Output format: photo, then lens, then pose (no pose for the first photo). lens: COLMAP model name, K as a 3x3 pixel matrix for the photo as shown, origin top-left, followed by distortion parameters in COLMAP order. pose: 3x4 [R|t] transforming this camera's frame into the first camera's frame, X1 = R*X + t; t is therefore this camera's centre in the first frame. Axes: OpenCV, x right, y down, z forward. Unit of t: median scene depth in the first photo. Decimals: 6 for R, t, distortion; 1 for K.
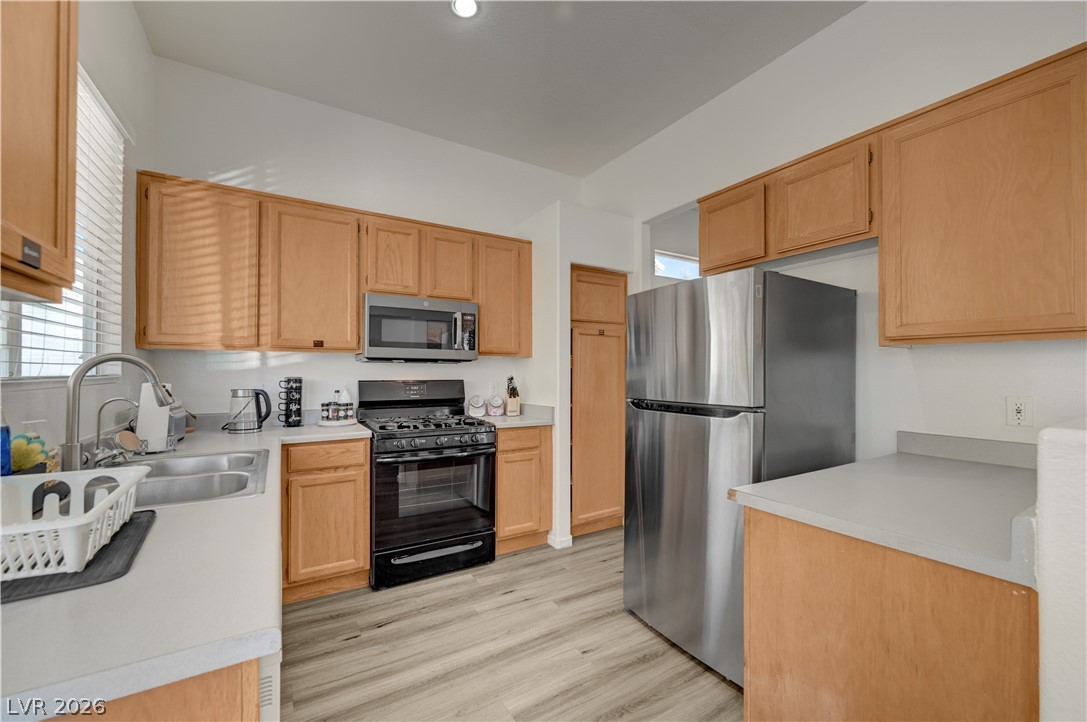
lens RADIAL K [[438.7, 0, 547.1], [0, 438.7, 369.5], [0, 0, 1]] dist [-0.002725, -0.000125]
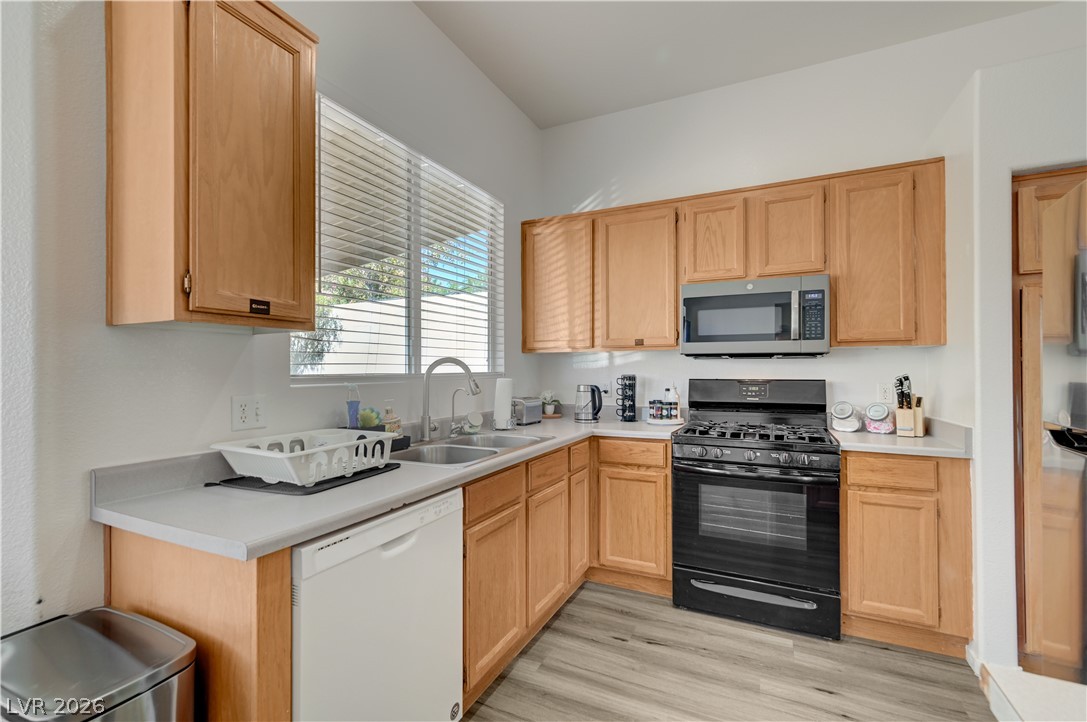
lens RADIAL K [[471.9, 0, 547.9], [0, 471.9, 366.4], [0, 0, 1]] dist [0.010927, 0.000255]
pose [[0.548114, -0.009407, -0.836351, 0.274671], [0.008035, 0.999950, -0.005981, 0.002502], [0.836365, -0.003442, 0.548162, 0.211880]]
